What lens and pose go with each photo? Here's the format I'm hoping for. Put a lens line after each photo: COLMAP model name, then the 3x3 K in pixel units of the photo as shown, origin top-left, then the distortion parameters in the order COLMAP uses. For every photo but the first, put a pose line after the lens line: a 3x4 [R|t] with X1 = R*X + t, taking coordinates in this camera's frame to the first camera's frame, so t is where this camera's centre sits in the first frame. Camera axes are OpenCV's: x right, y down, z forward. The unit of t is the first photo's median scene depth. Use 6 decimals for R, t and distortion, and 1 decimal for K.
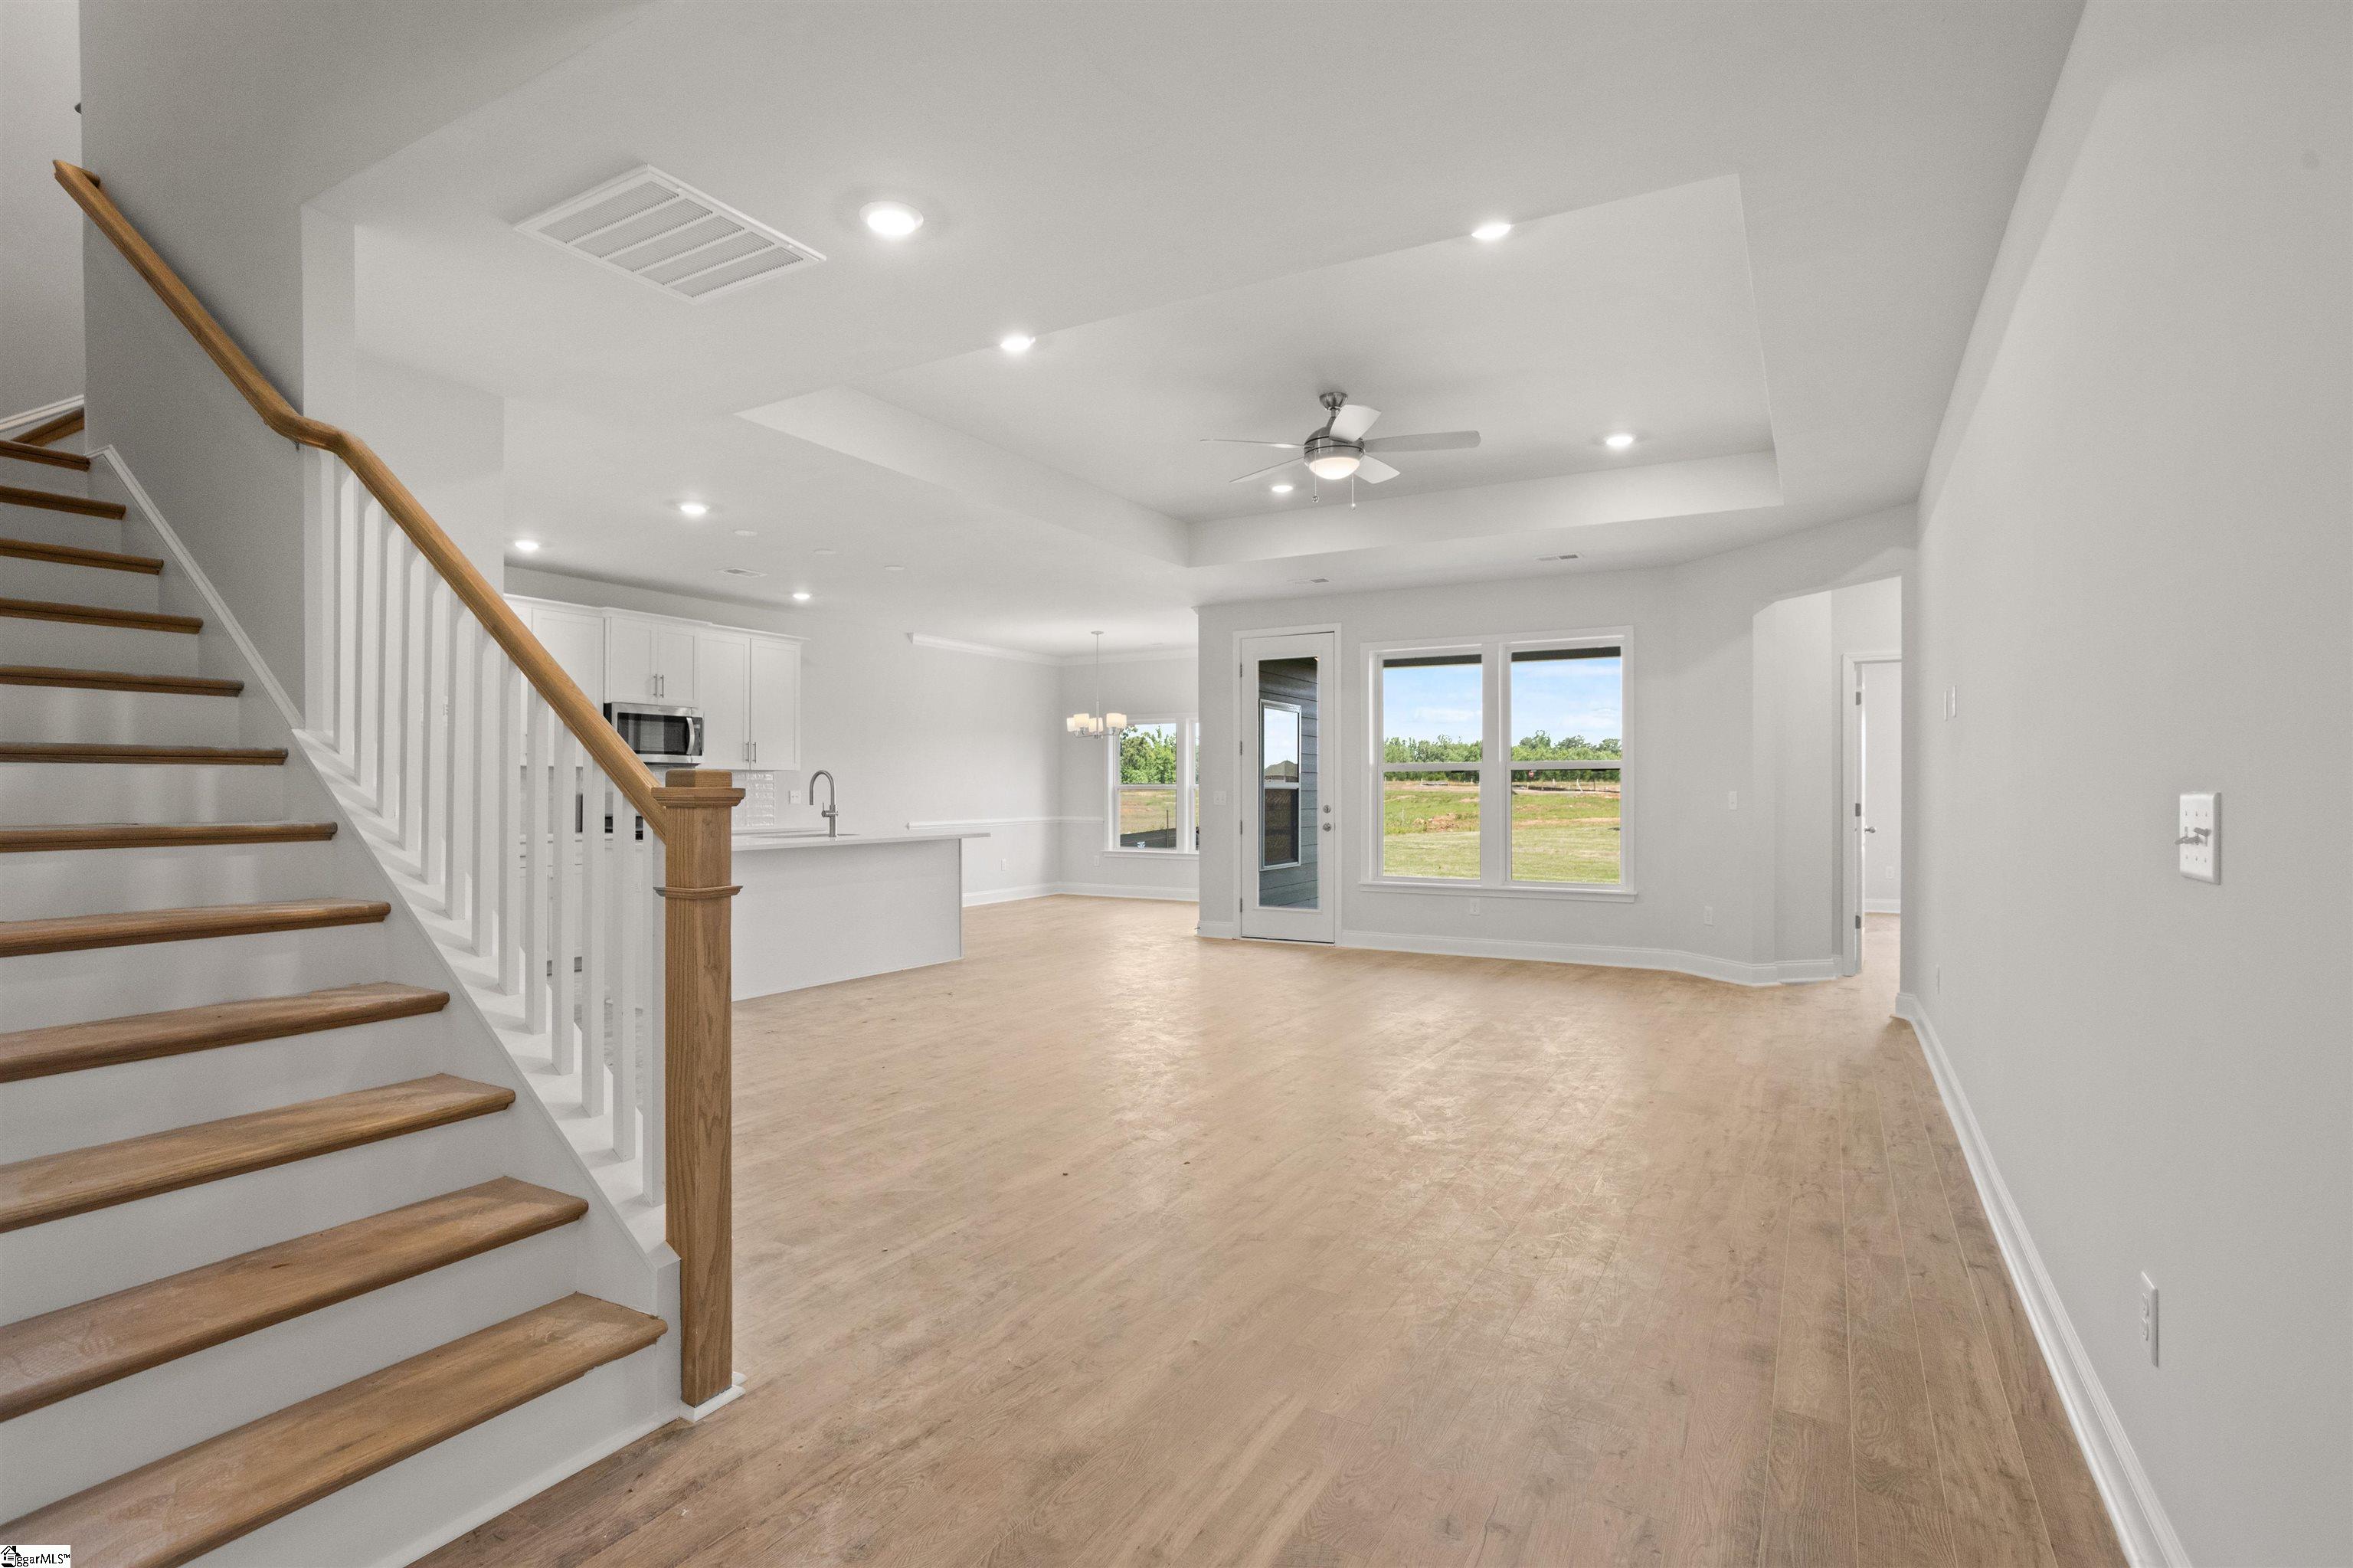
lens RADIAL K [[1155.0, 0, 1158.0], [0, 1155.0, 780.7], [0, 0, 1]] dist [-0.036718, 0.026756]
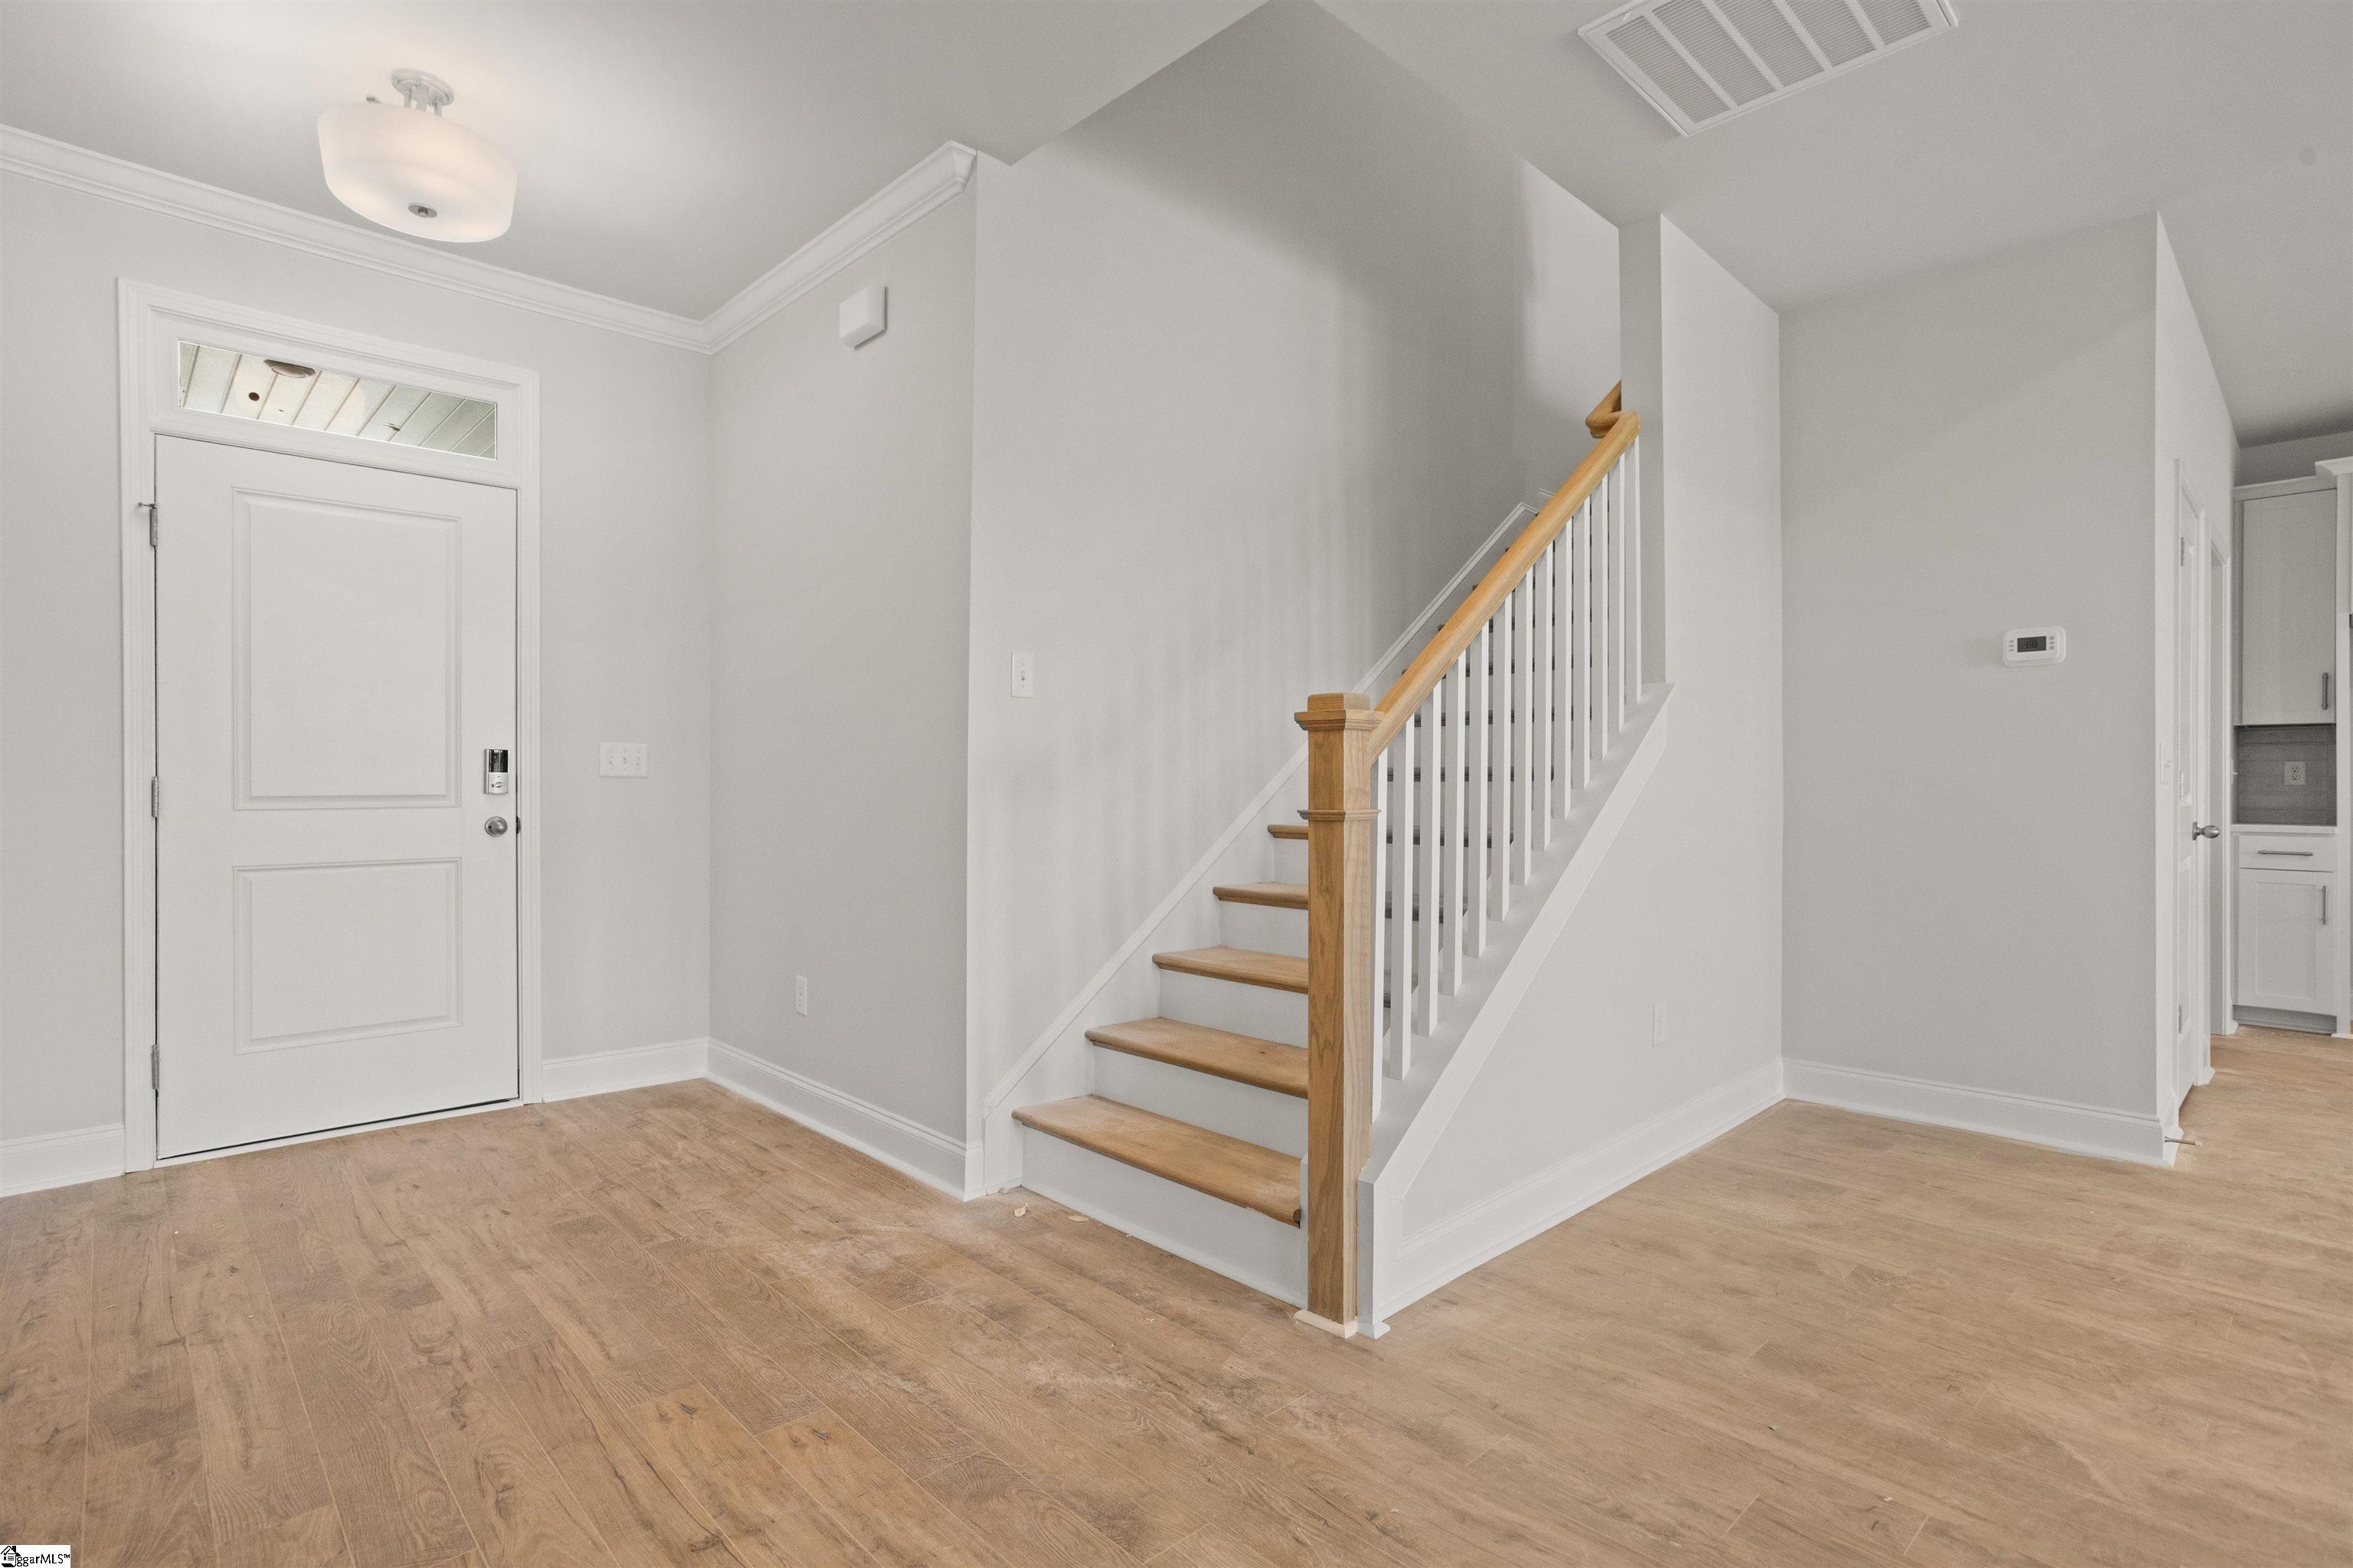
lens RADIAL K [[1155.0, 0, 1171.7], [0, 1155.0, 795.3], [0, 0, 1]] dist [-0.036718, 0.026756]
pose [[-0.285033, 0.001856, -0.958516, 0.556929], [0.003736, 0.999993, 0.000825, 0.069865], [0.958510, -0.003346, -0.285038, 1.043083]]
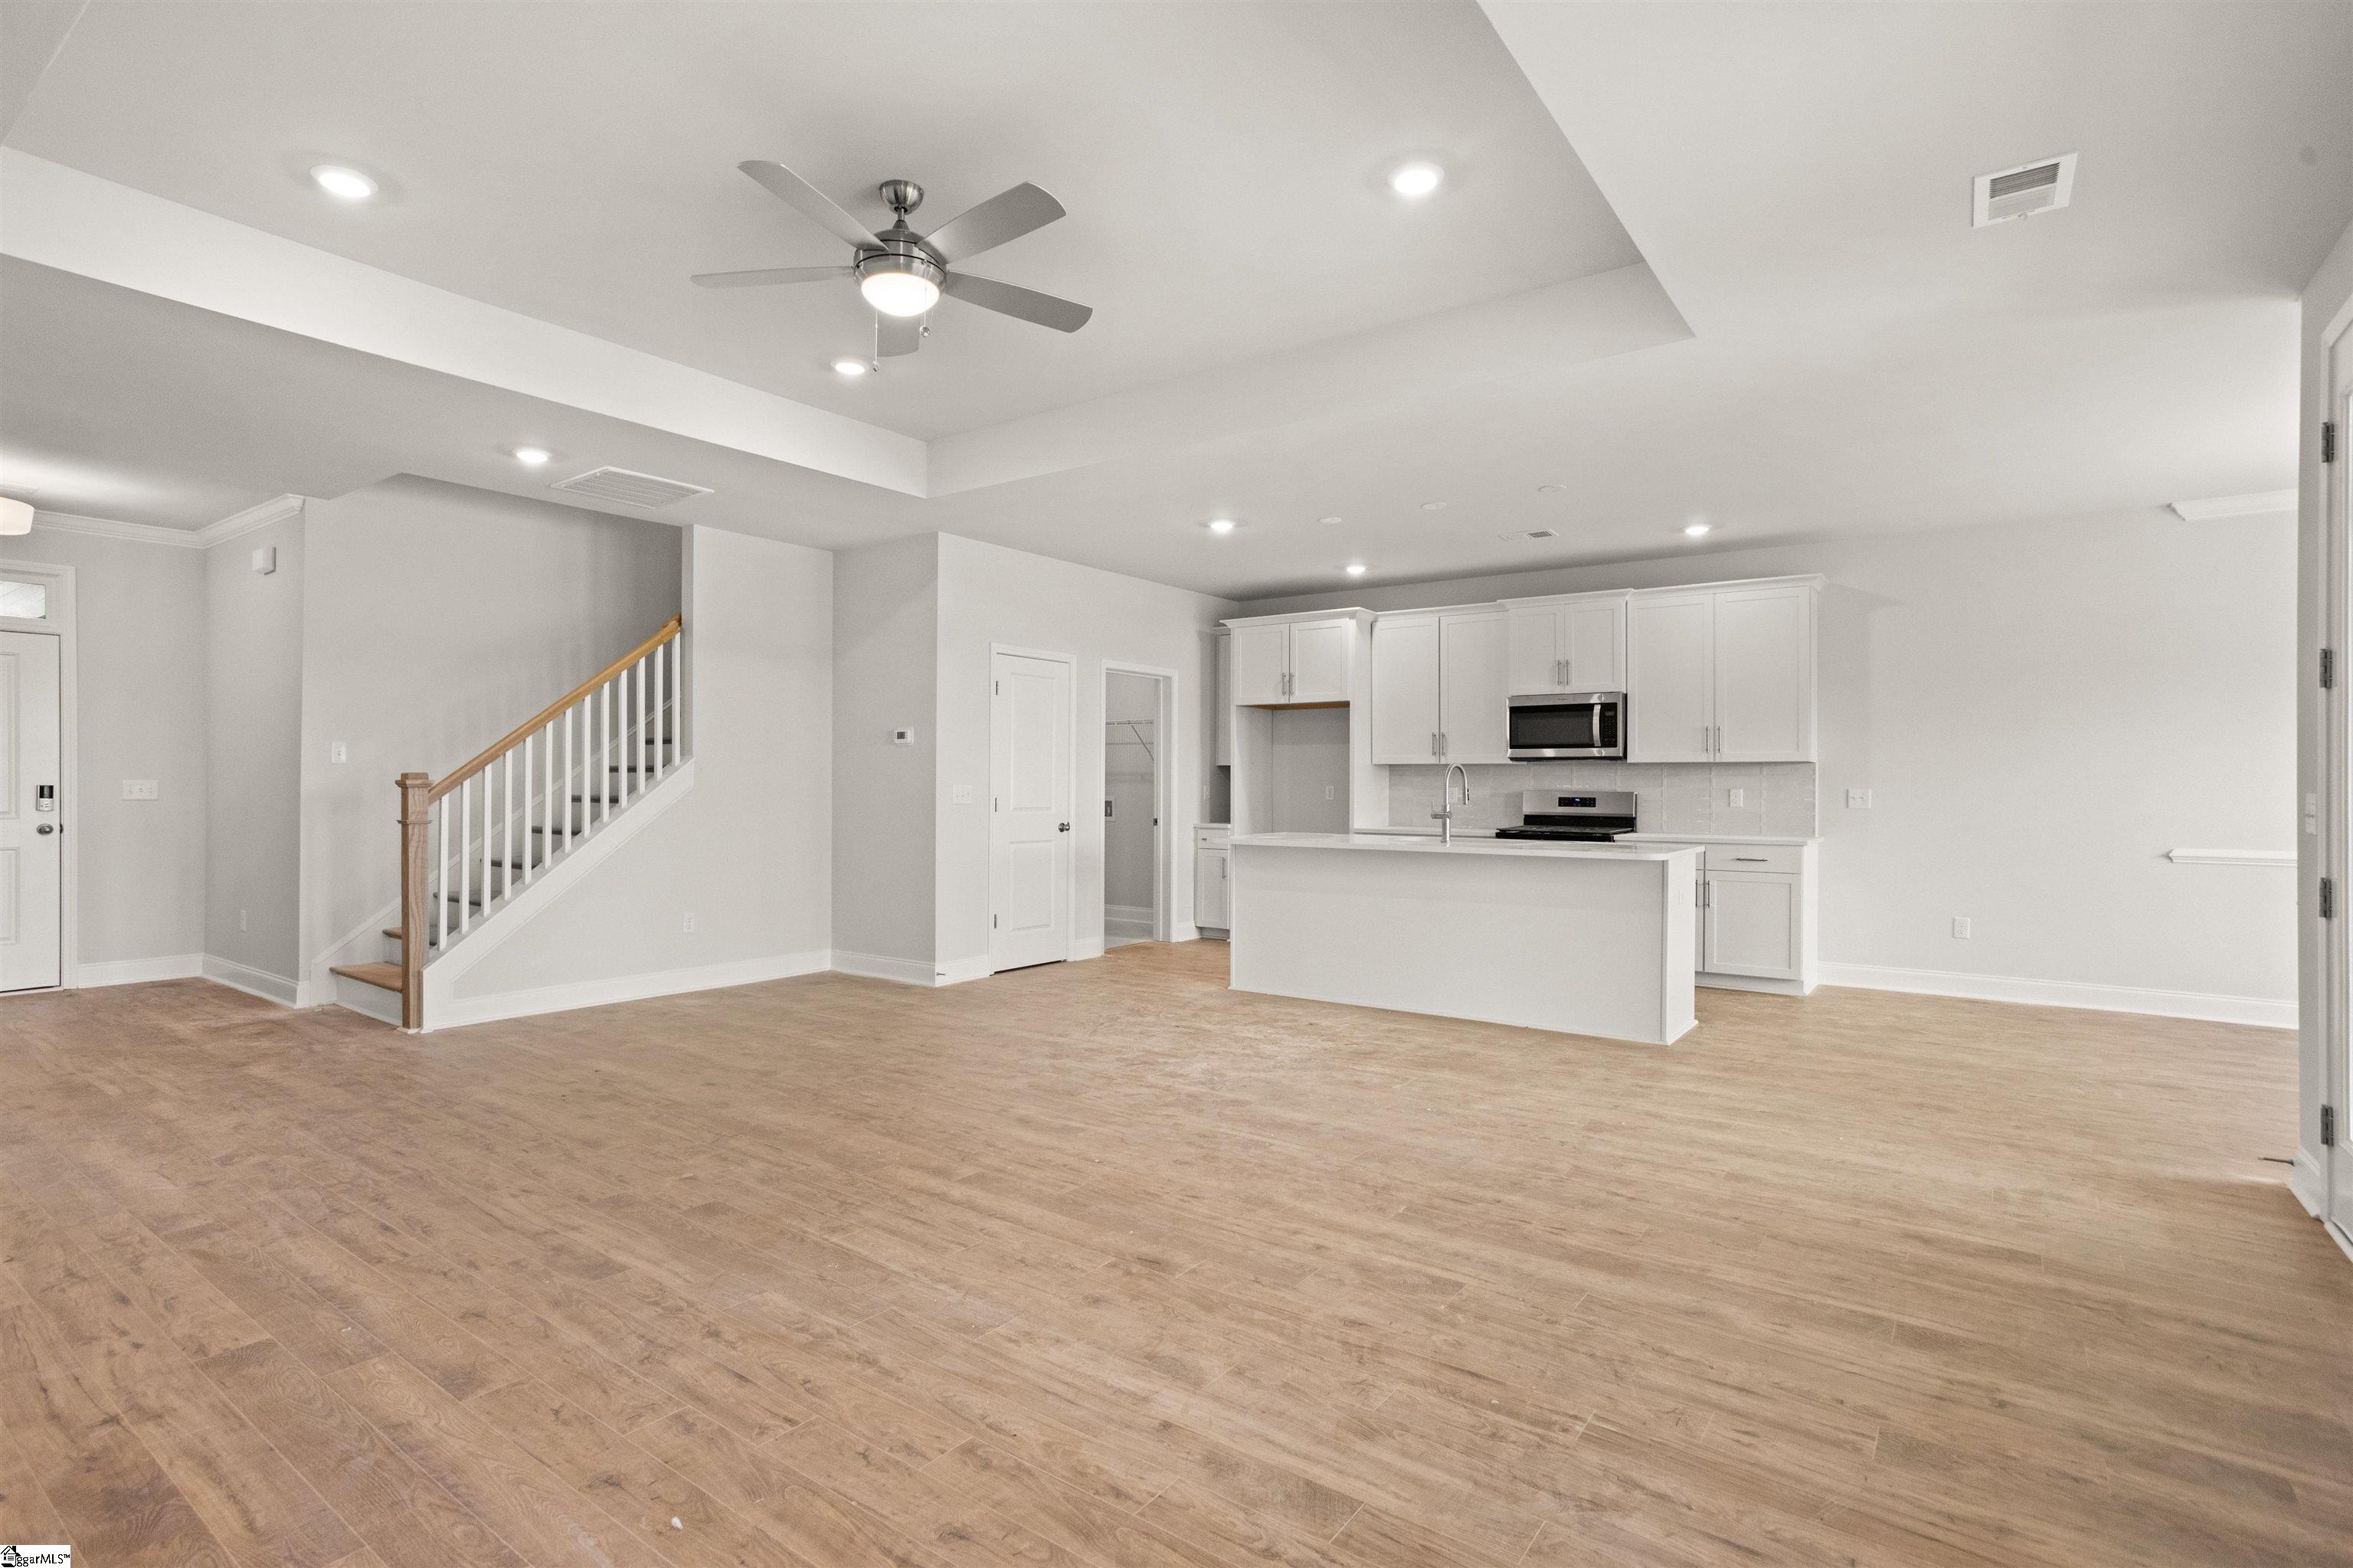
lens RADIAL K [[1155.0, 0, 1163.5], [0, 1155.0, 793.5], [0, 0, 1]] dist [-0.036718, 0.026756]
pose [[-0.115884, 0.000261, -0.993263, 1.678793], [0.004659, 0.999989, -0.000281, 0.039125], [0.993252, -0.004660, -0.115884, 2.619982]]
